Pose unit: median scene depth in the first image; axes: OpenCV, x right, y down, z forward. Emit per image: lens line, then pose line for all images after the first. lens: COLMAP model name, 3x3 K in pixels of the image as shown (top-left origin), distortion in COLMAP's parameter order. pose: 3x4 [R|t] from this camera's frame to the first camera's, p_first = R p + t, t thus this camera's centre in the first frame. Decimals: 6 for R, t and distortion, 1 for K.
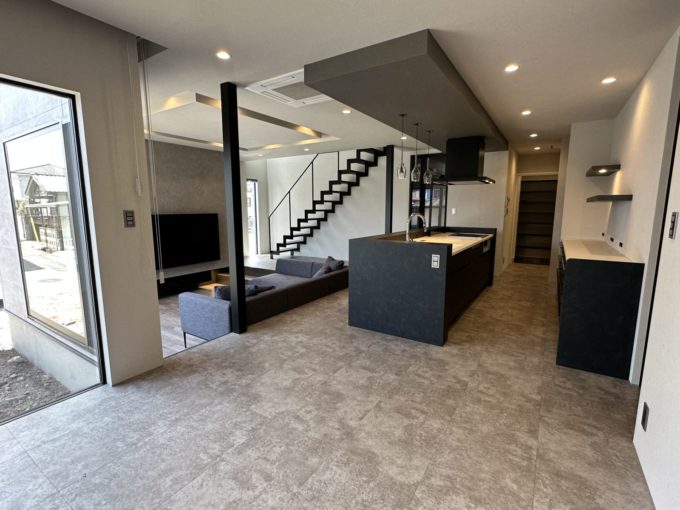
lens RADIAL K [[327.5, 0, 340.0], [0, 327.5, 255.0], [0, 0, 1]] dist [-0.002516, -0.000837]
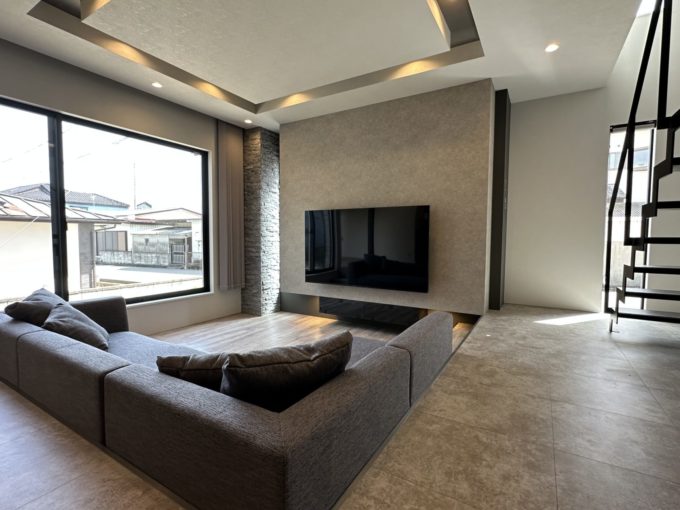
lens RADIAL K [[333.4, 0, 340.0], [0, 333.4, 255.0], [0, 0, 1]] dist [-0.001416, 0.000361]
pose [[0.034807, 0.054707, -0.997896, 0.354307], [-0.147511, 0.987845, 0.049011, -0.112267], [0.988448, 0.145494, 0.042453, 1.804128]]
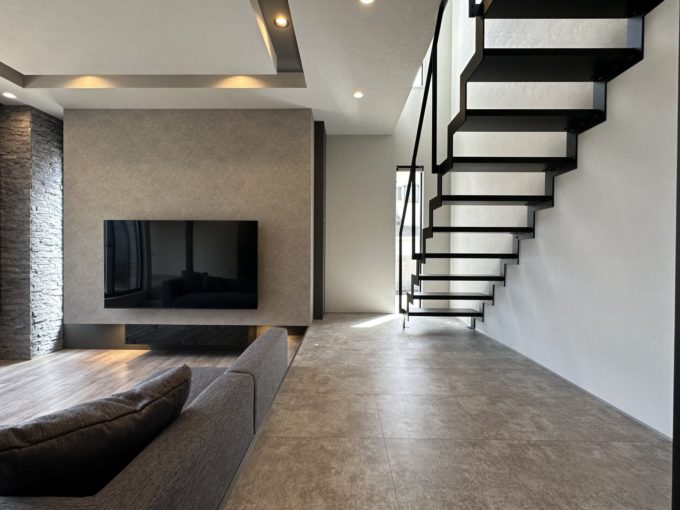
lens RADIAL K [[333.4, 0, 340.0], [0, 333.4, 255.0], [0, 0, 1]] dist [-0.001416, 0.000361]
pose [[0.533602, 0.009695, -0.845680, 0.331040], [-0.126393, 0.989619, -0.068406, -0.111491], [0.836238, 0.143389, 0.529288, 1.779771]]
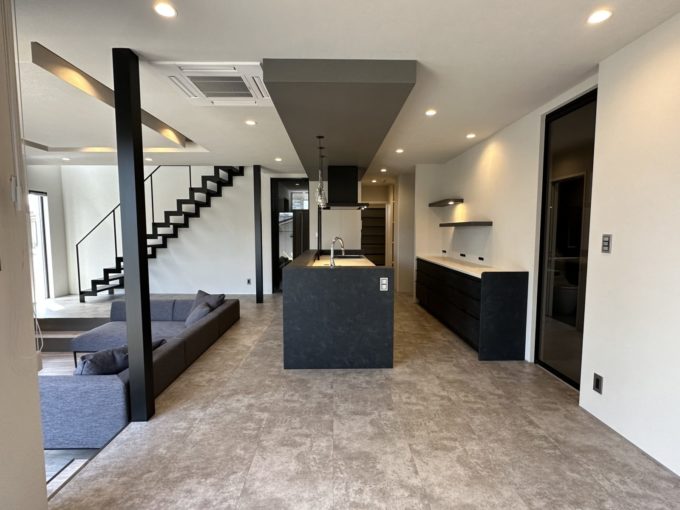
lens RADIAL K [[327.5, 0, 340.0], [0, 327.5, 255.0], [0, 0, 1]] dist [-0.002516, -0.000837]
pose [[0.827869, -0.042121, 0.559338, -0.354591], [0.081696, 0.995598, -0.045944, -0.032588], [-0.554940, 0.083731, 0.827666, 0.215822]]
